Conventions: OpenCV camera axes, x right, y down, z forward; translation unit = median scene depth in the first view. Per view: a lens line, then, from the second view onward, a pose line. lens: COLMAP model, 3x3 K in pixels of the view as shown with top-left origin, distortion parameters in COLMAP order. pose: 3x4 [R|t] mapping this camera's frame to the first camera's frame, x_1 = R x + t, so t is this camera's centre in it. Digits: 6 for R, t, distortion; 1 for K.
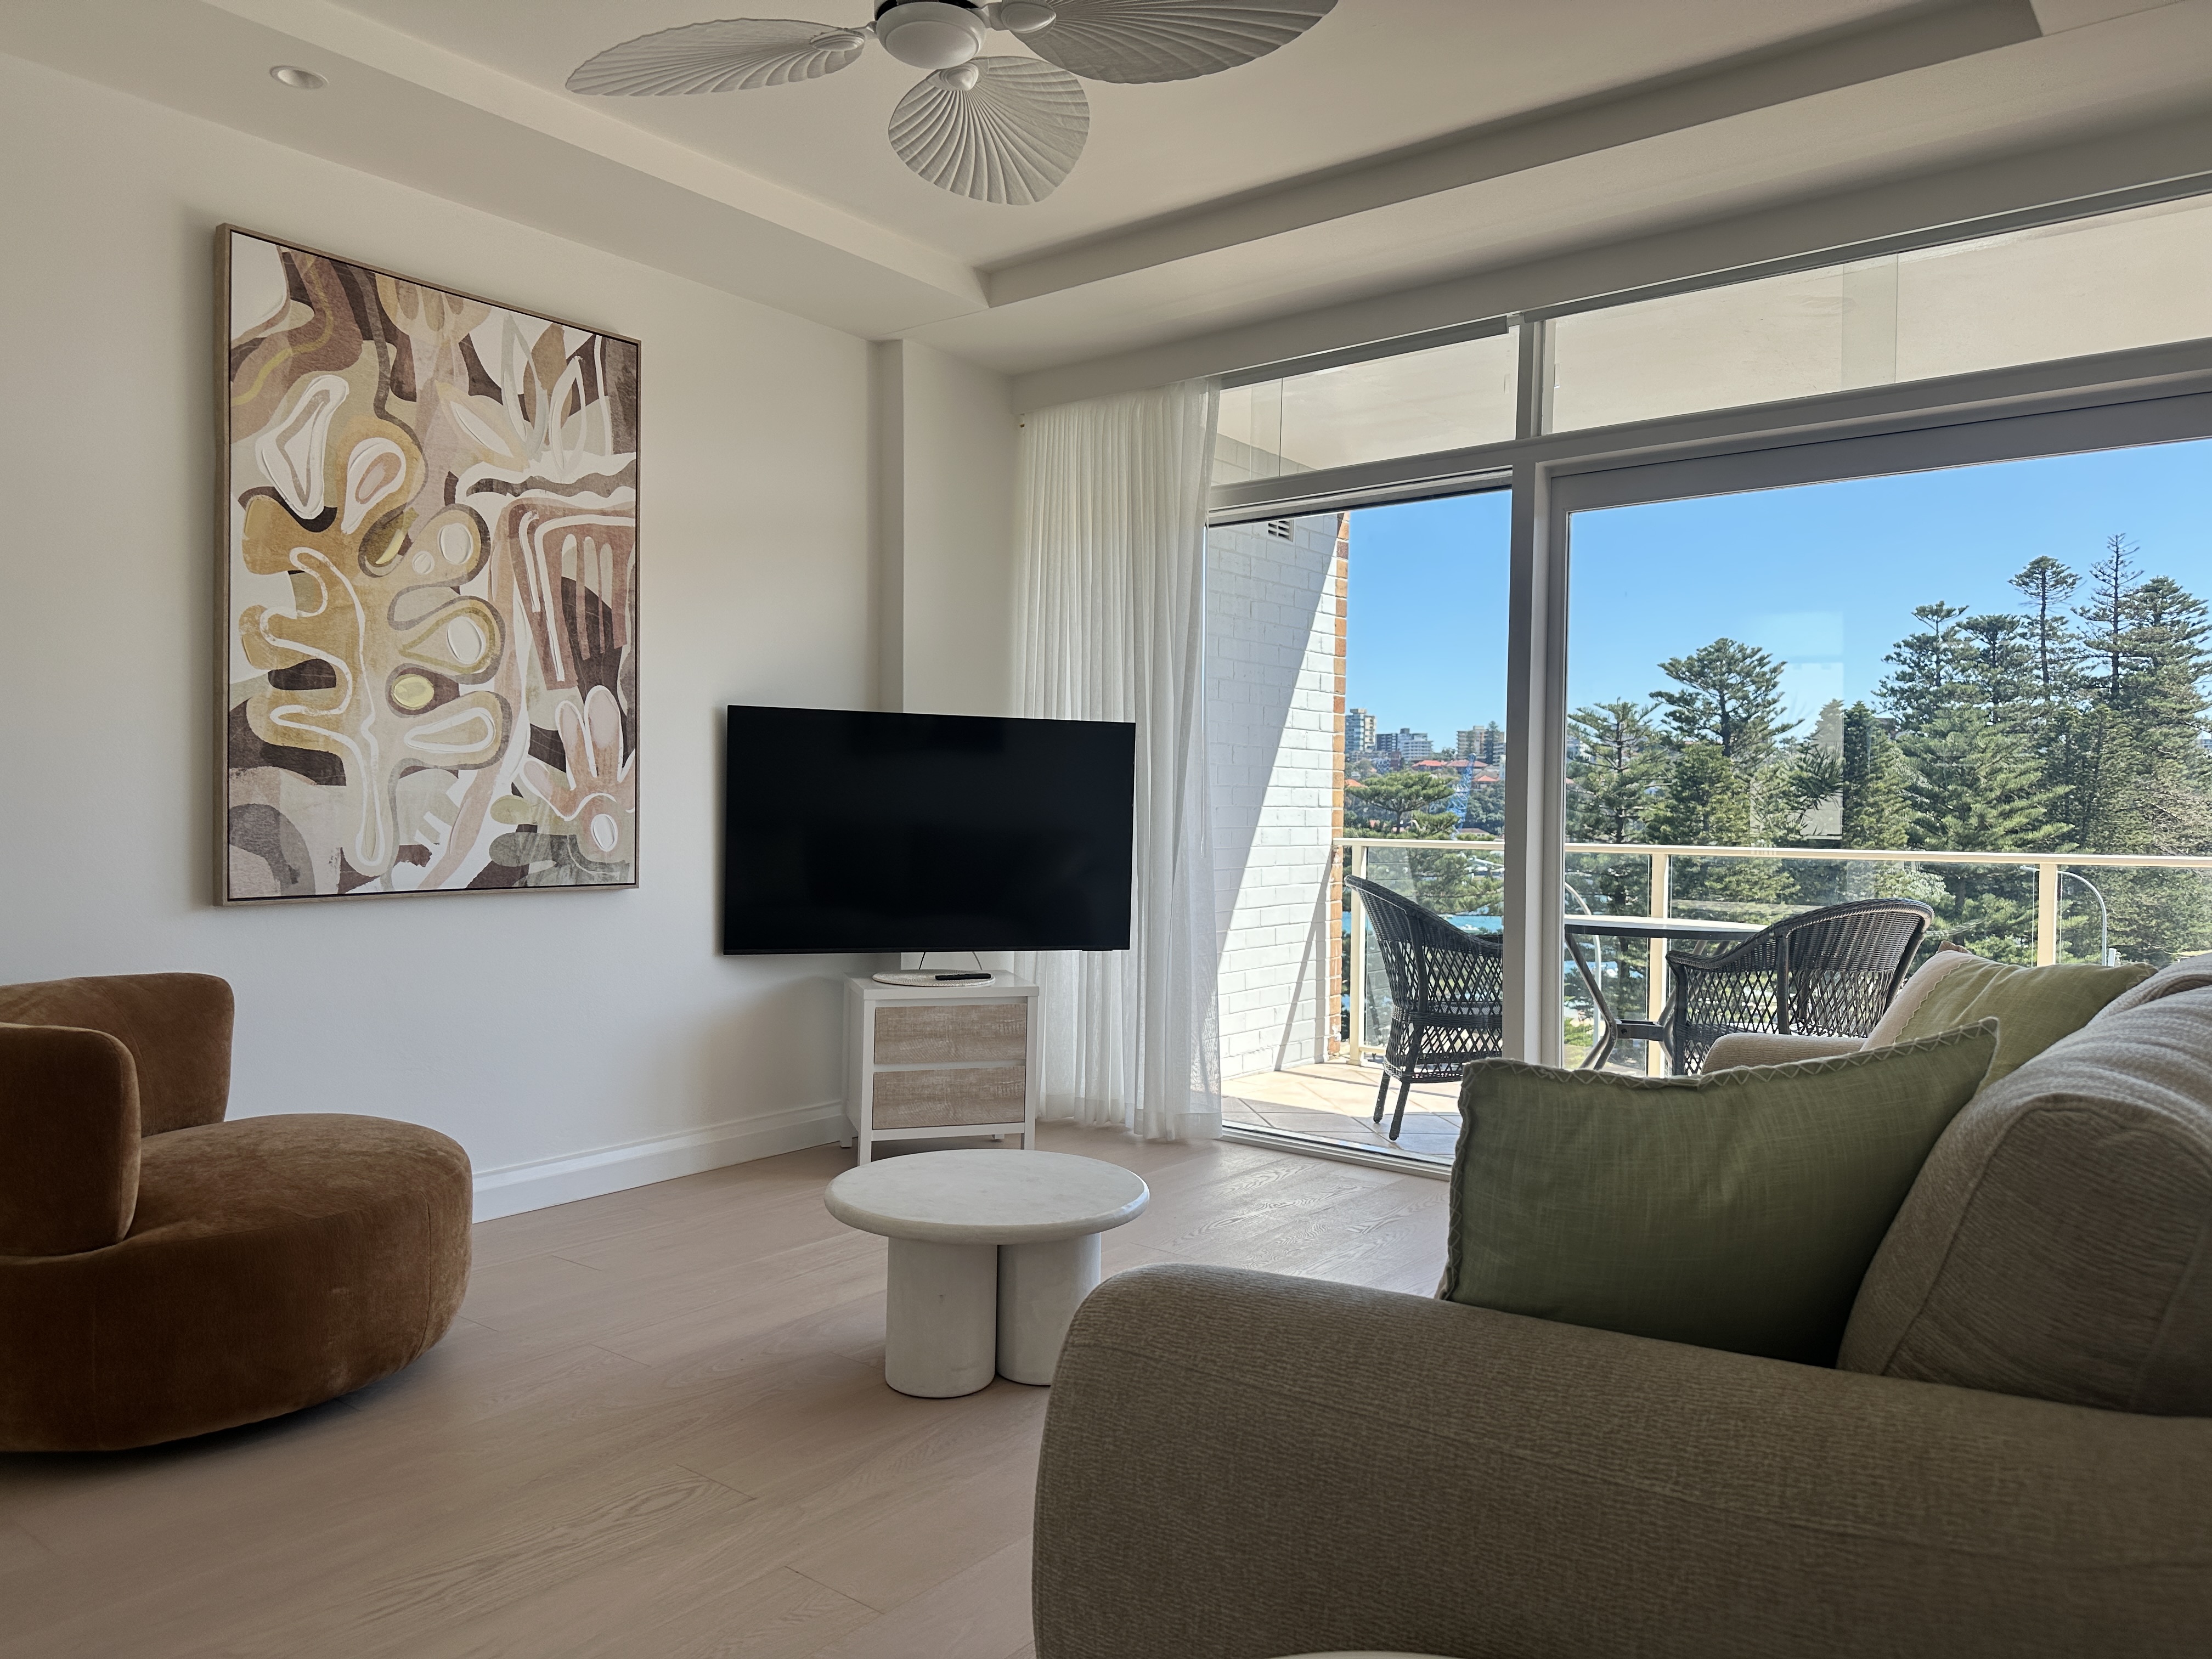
lens RADIAL K [[1509.5, 0, 1106.0], [0, 1509.5, 829.5], [0, 0, 1]] dist [0.106046, -0.156267]
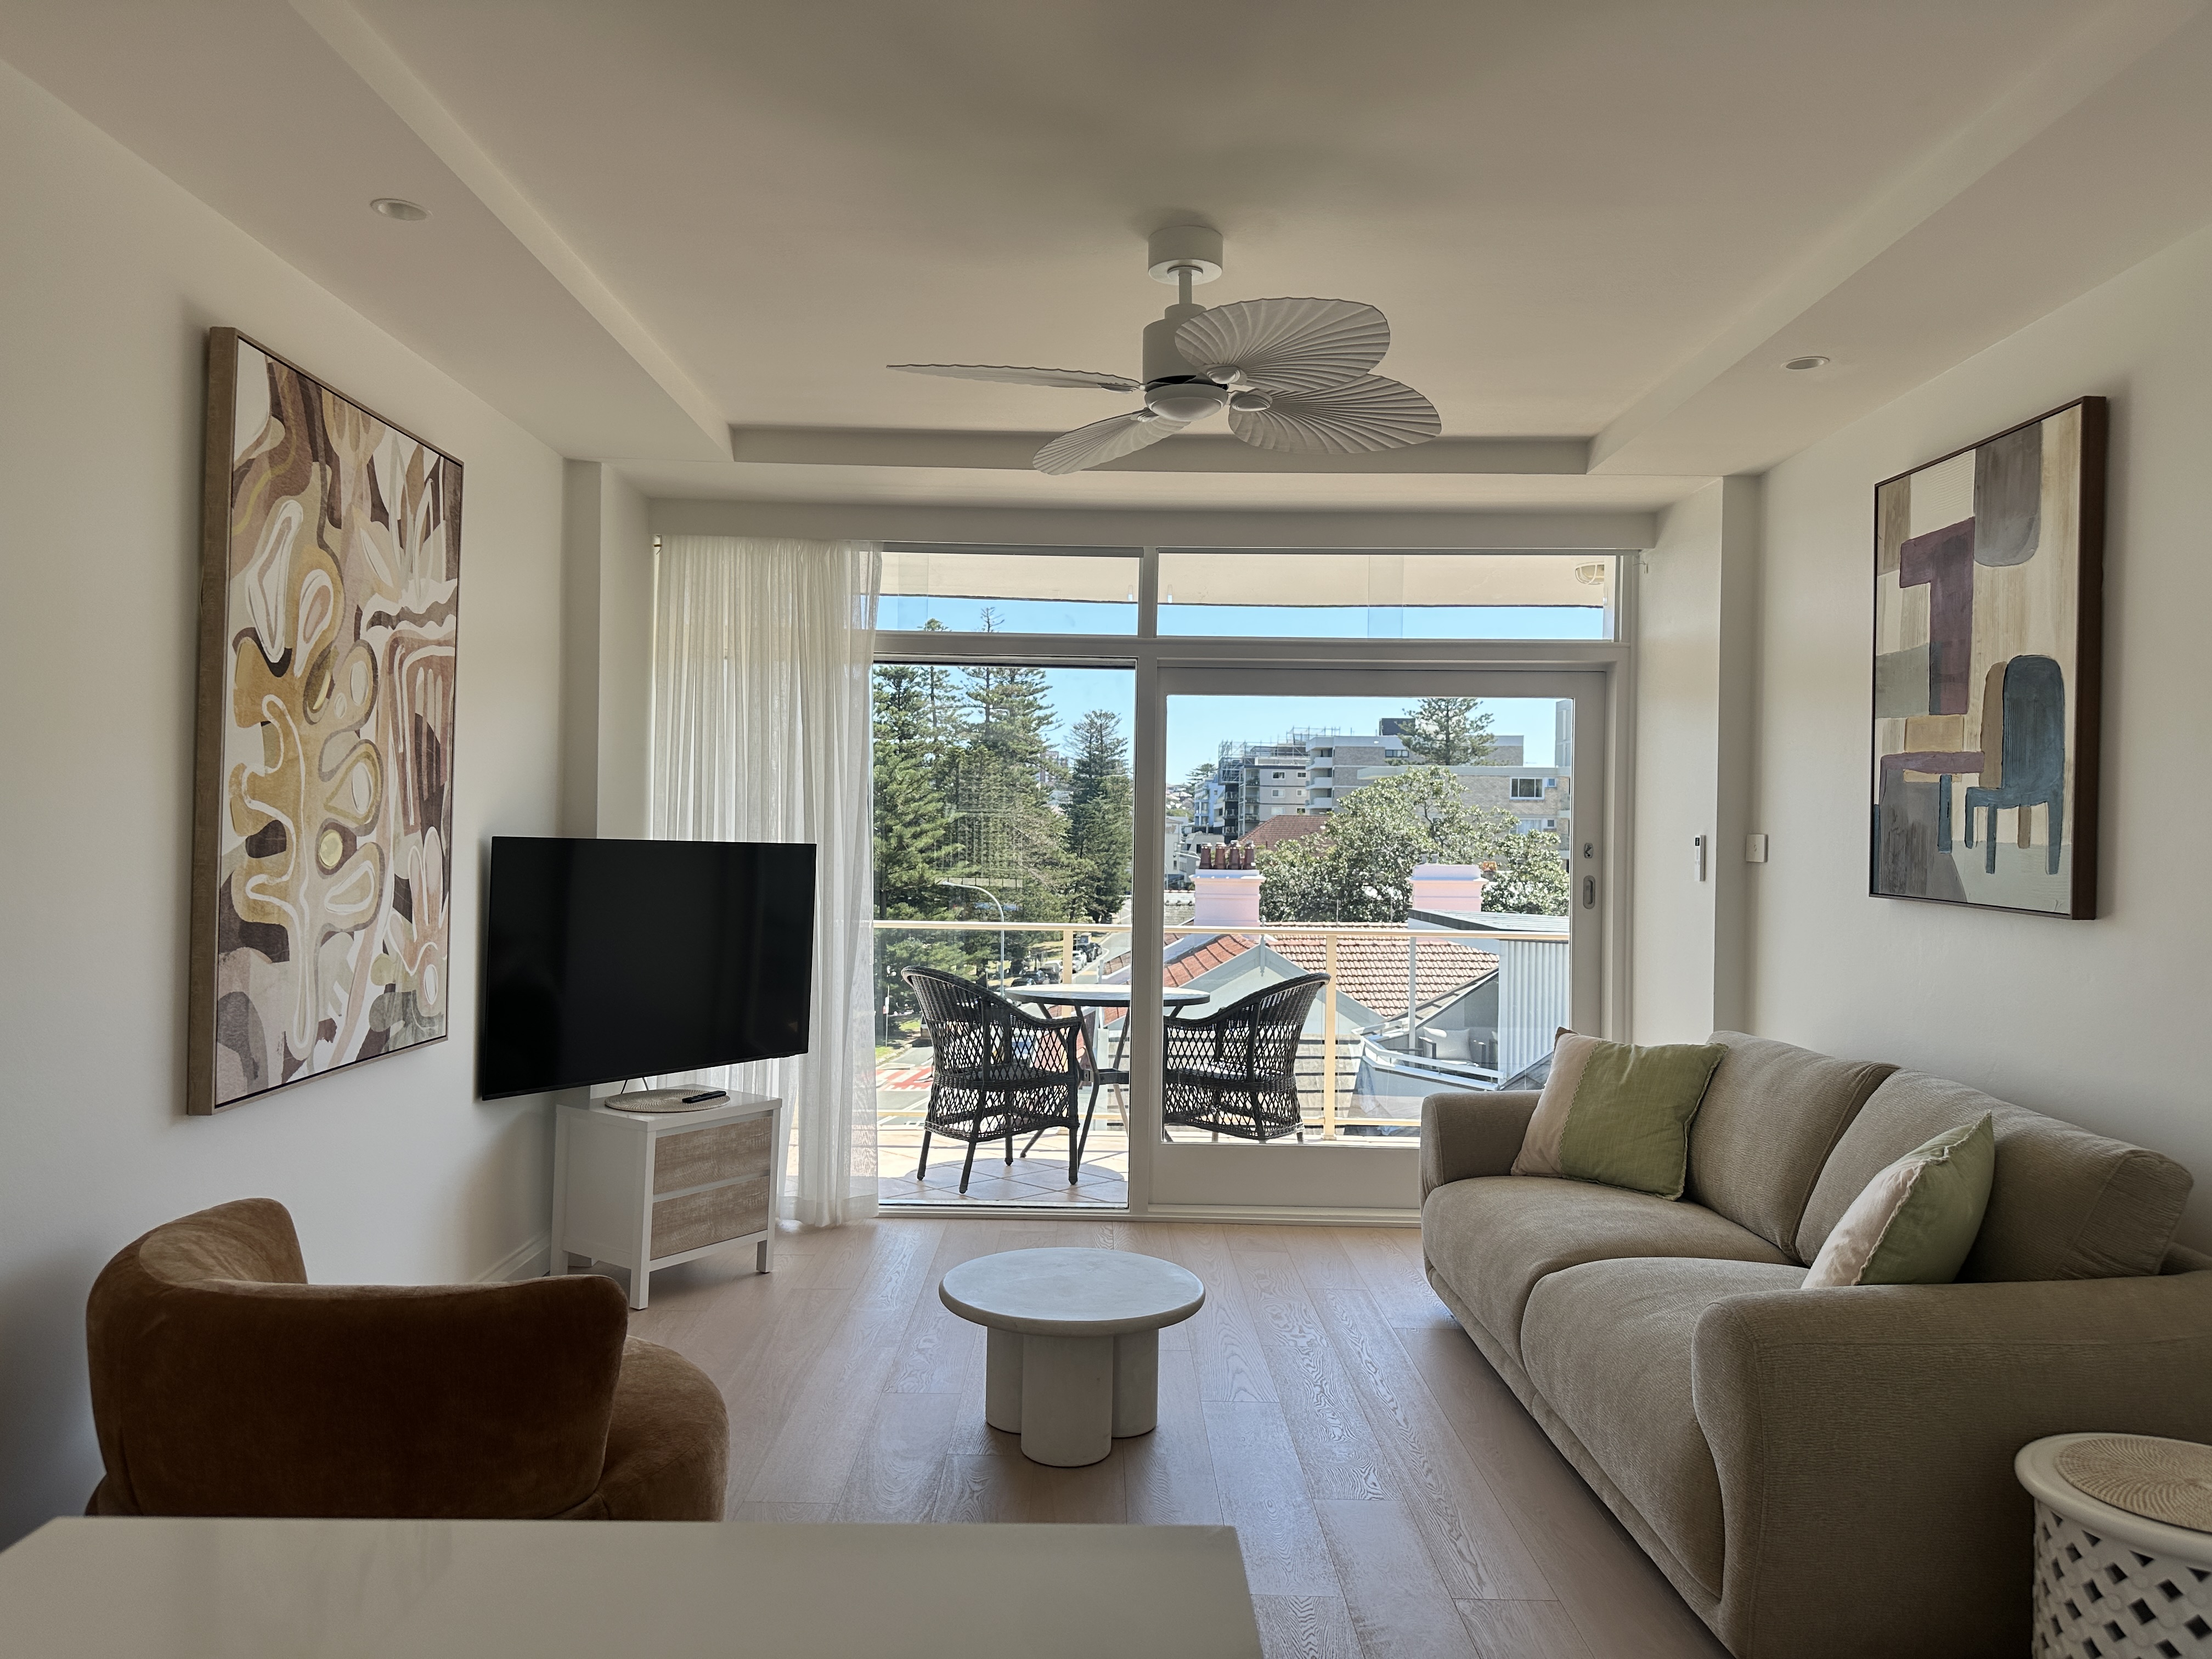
lens RADIAL K [[1509.5, 0, 1106.0], [0, 1509.5, 829.5], [0, 0, 1]] dist [0.106046, -0.156267]
pose [[0.786935, 0.009466, 0.616964, -0.624541], [-0.002078, 0.999917, -0.012691, -0.087358], [-0.617033, 0.008705, 0.786889, 0.010996]]
